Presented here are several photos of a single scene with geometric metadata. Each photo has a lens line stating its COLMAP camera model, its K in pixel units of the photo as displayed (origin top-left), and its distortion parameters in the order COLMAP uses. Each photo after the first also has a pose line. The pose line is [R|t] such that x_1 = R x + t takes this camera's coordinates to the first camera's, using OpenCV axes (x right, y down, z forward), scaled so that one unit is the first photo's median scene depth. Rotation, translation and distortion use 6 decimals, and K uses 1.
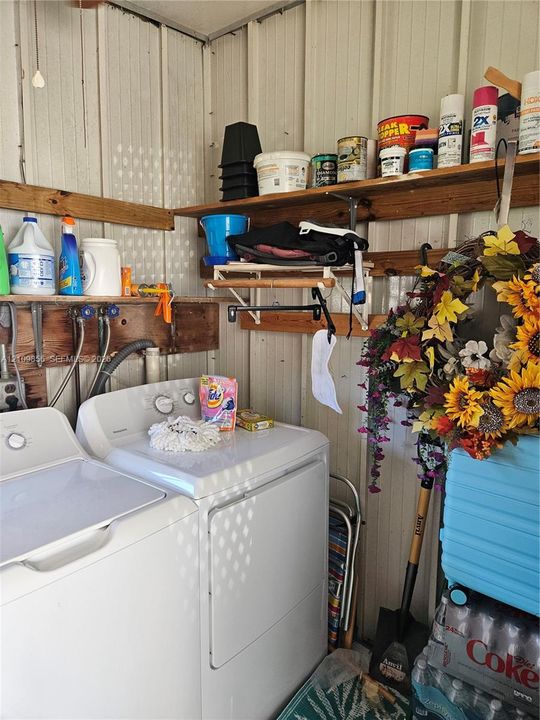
lens RADIAL K [[483.9, 0, 268.6], [0, 483.9, 356.3], [0, 0, 1]] dist [0.065356, -0.051447]
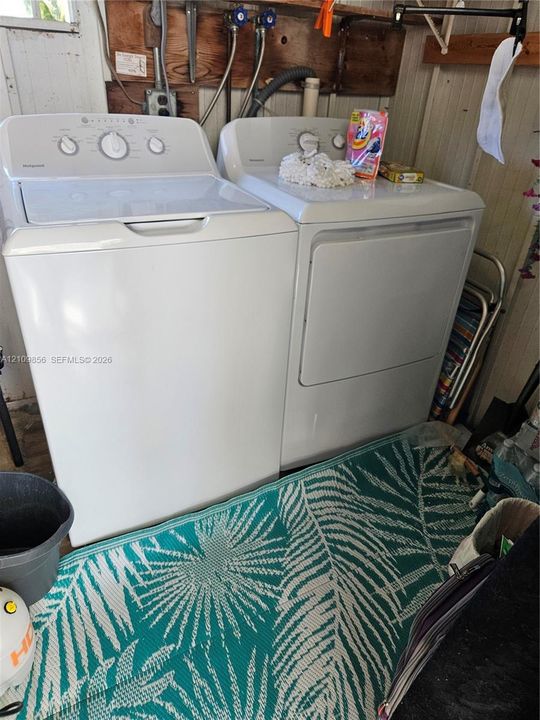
lens RADIAL K [[483.9, 0, 266.7], [0, 483.9, 360.2], [0, 0, 1]] dist [0.065356, -0.051447]
pose [[0.910467, 0.249295, -0.330001, 0.123898], [-0.102265, 0.908837, 0.404422, 0.107660], [0.400738, -0.334465, 0.852961, 0.034564]]
